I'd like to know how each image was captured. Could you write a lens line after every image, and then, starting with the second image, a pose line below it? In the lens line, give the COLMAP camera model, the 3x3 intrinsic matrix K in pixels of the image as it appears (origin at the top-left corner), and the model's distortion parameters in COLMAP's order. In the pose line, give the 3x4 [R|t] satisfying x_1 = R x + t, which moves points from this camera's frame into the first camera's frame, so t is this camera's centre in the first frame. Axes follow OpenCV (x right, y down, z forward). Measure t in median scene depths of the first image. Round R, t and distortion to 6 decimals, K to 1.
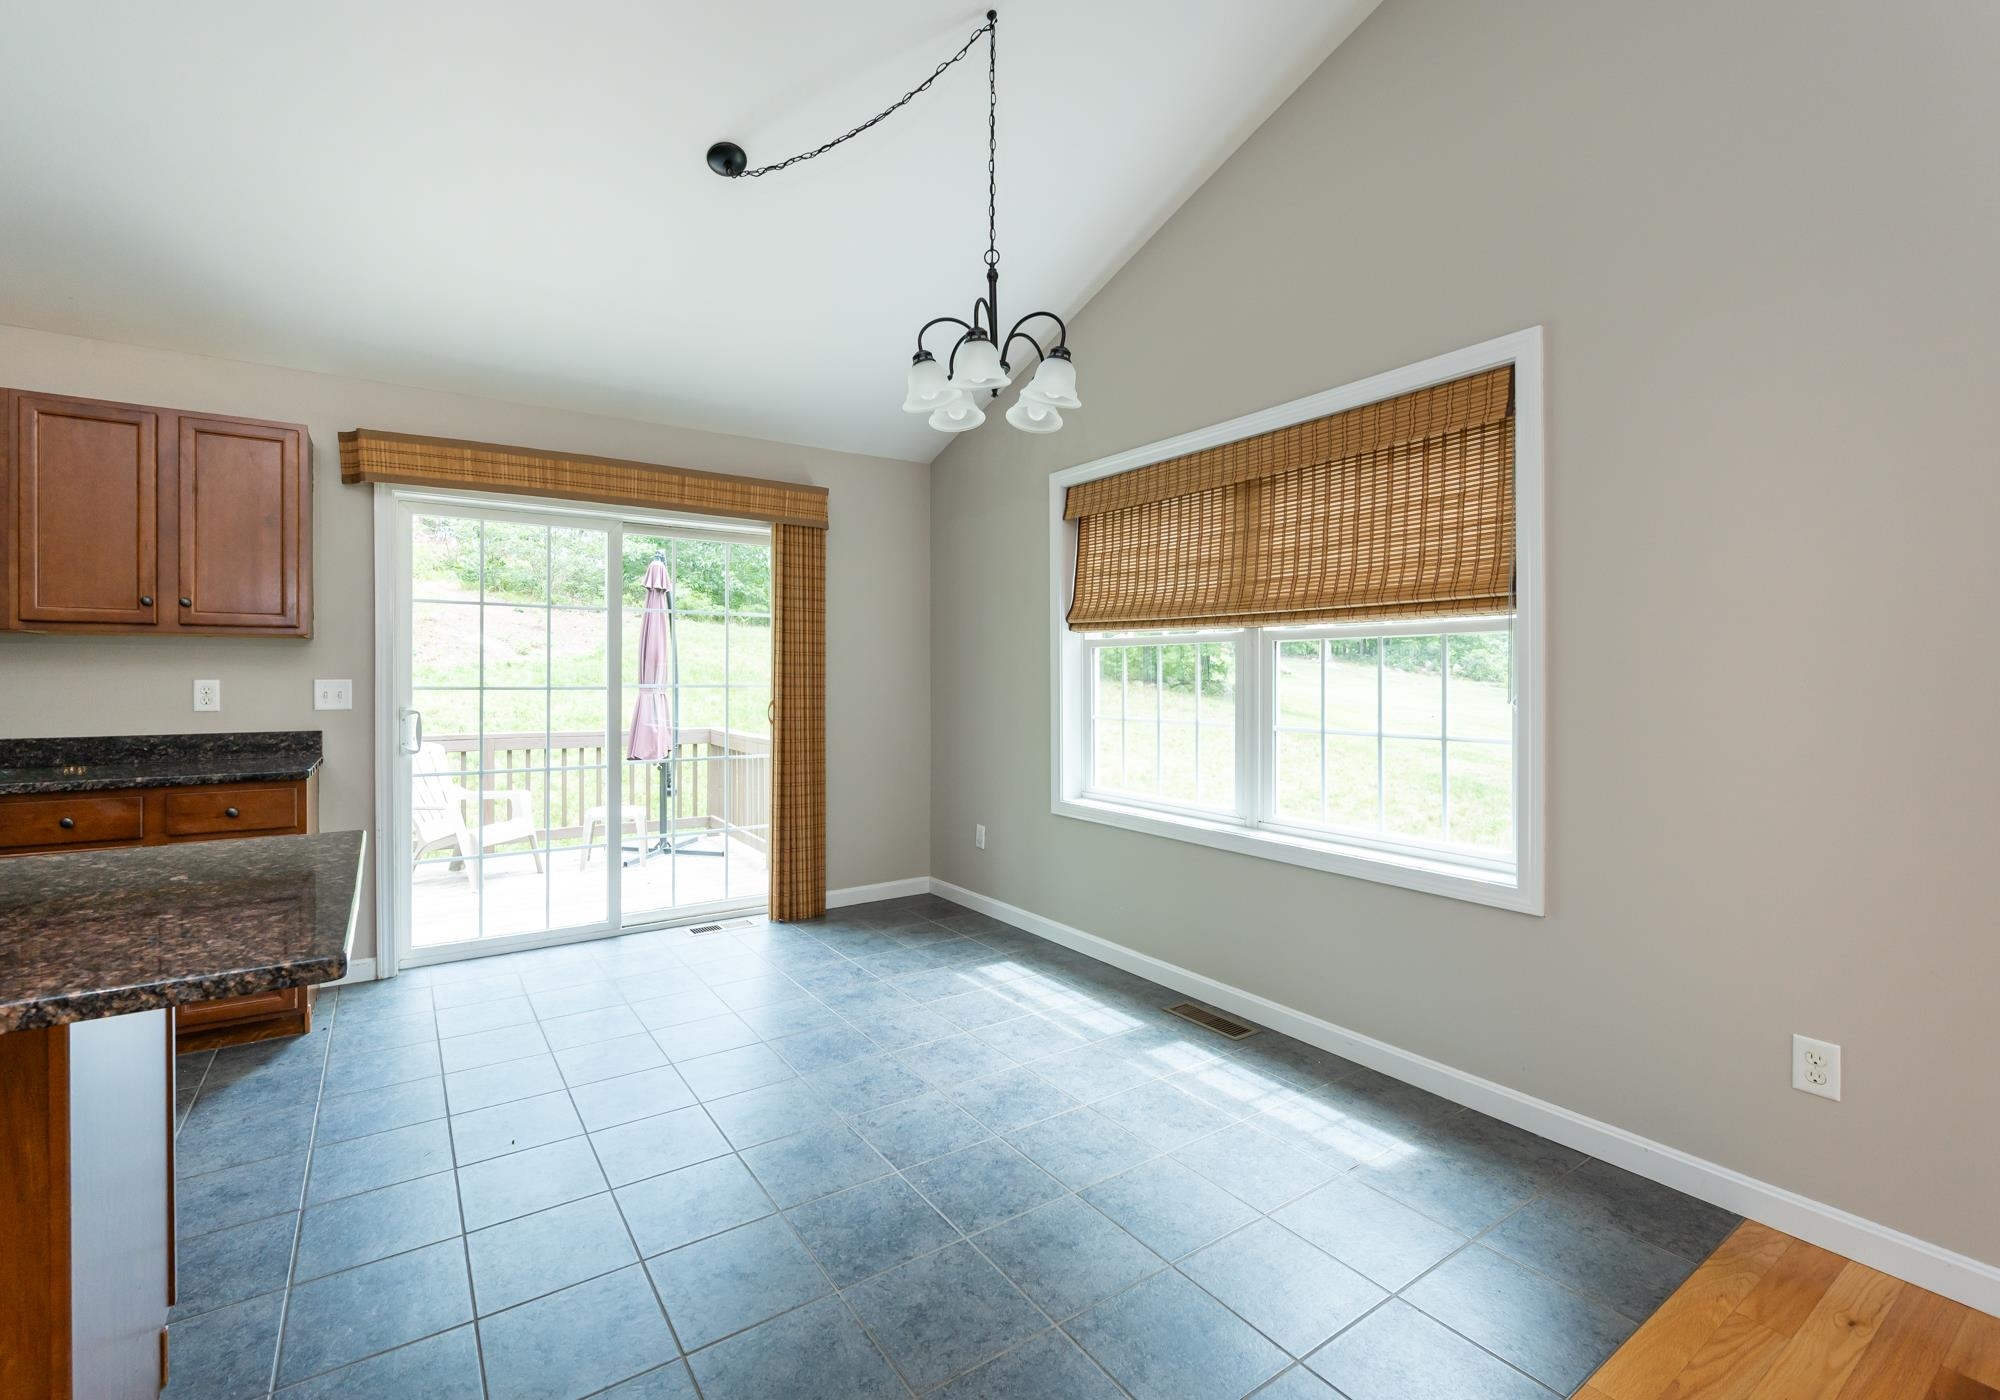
lens RADIAL K [[868.8, 0, 959.1], [0, 868.8, 682.3], [0, 0, 1]] dist [-0.005962, 0.001402]
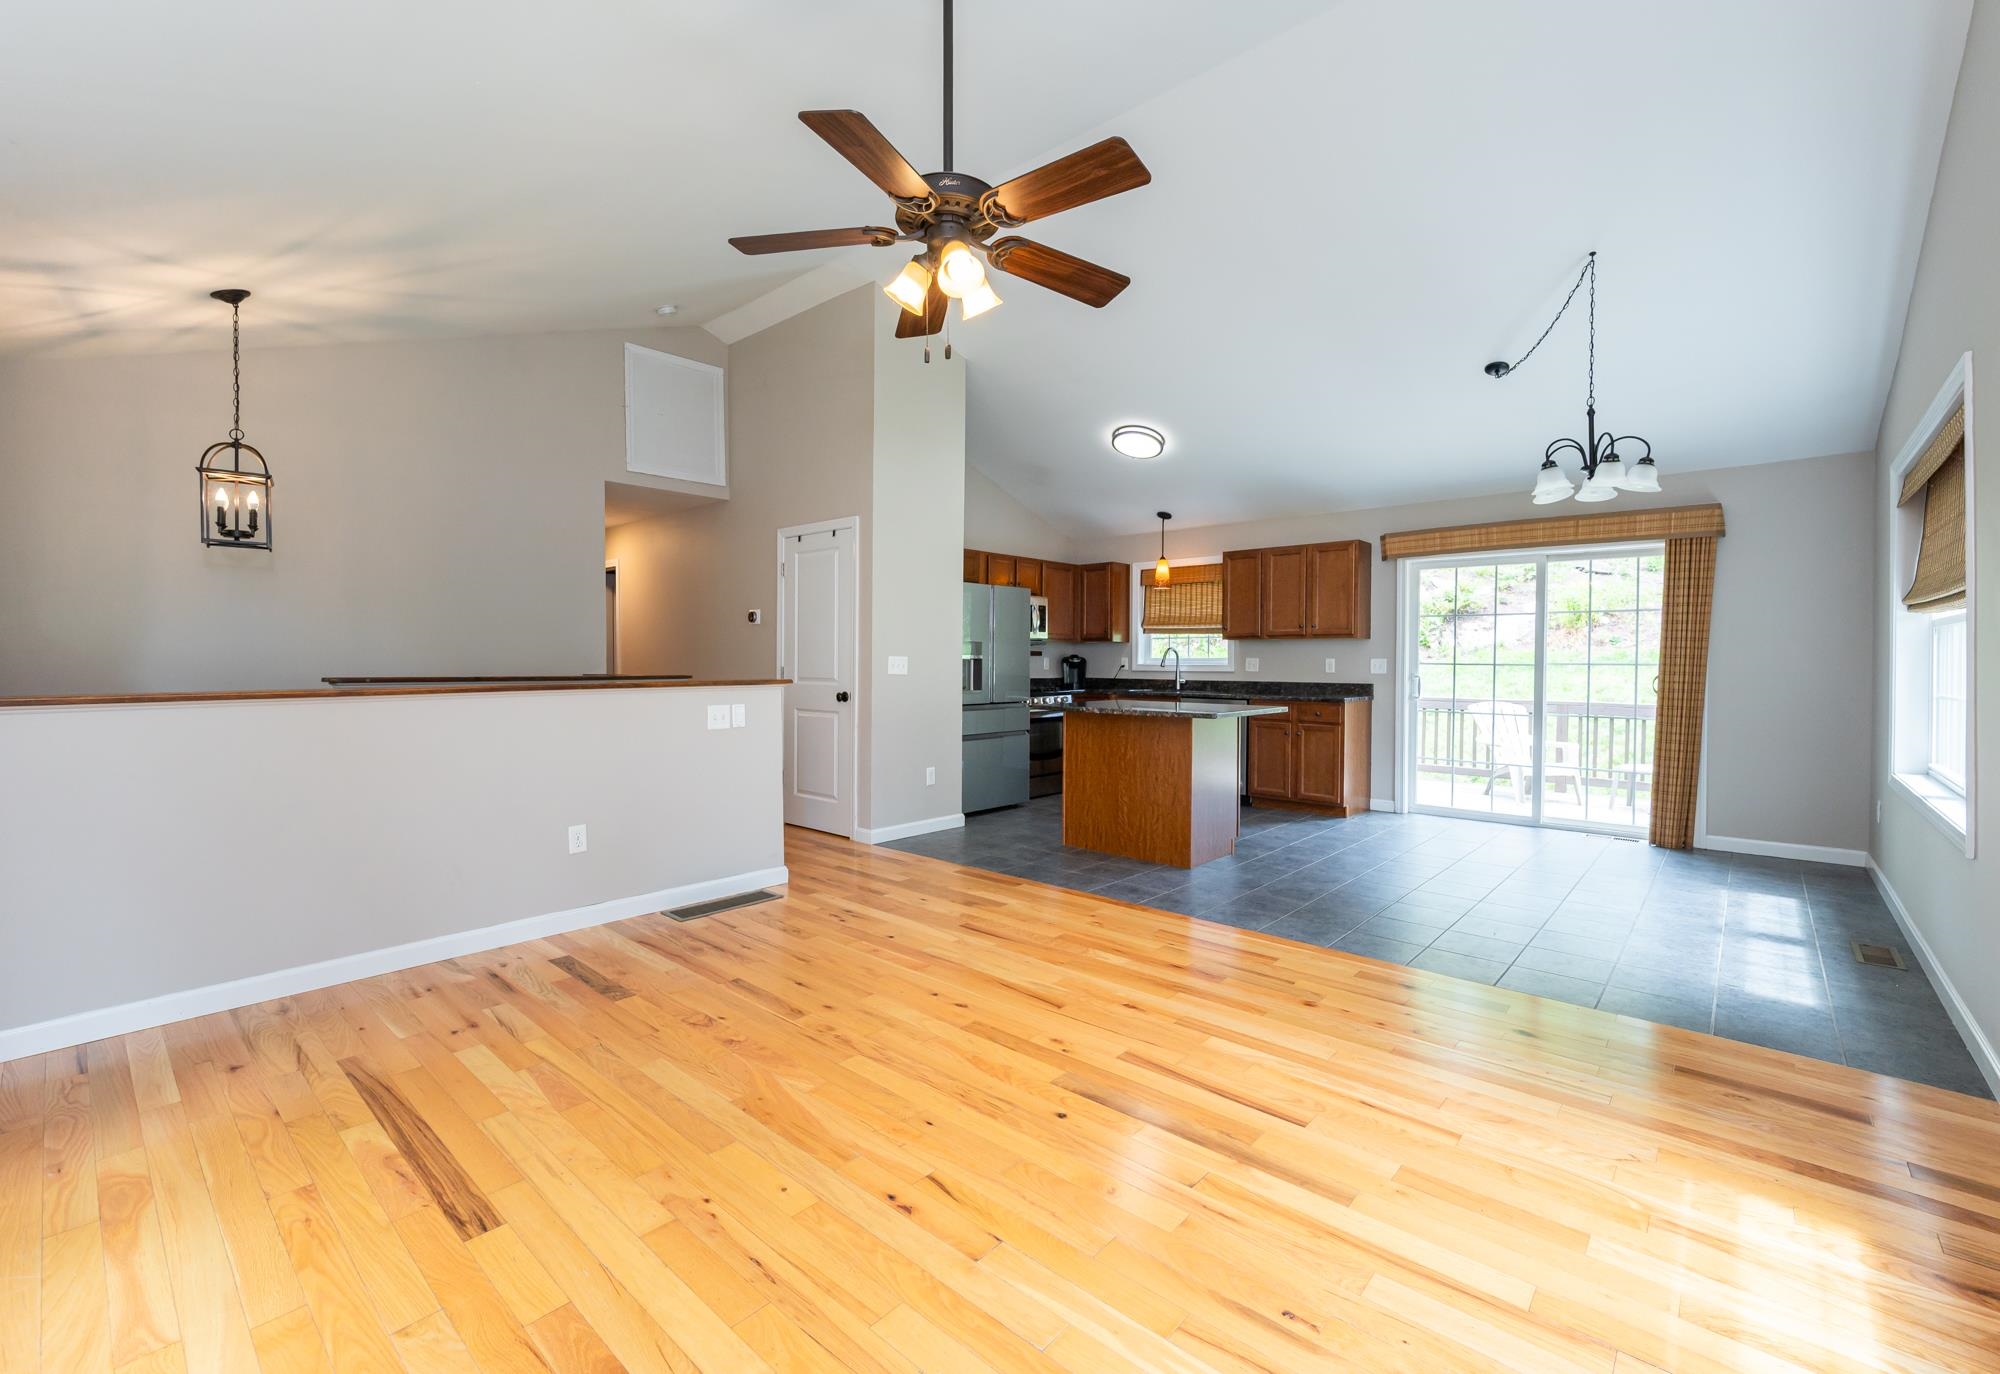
lens RADIAL K [[851.4, 0, 993.4], [0, 851.4, 672.0], [0, 0, 1]] dist [-0.001746, -0.000334]
pose [[0.255954, 0.013966, -0.966588, 1.013773], [-0.009770, 0.999882, 0.011860, 0.013723], [0.966640, 0.006408, 0.256060, -0.392990]]
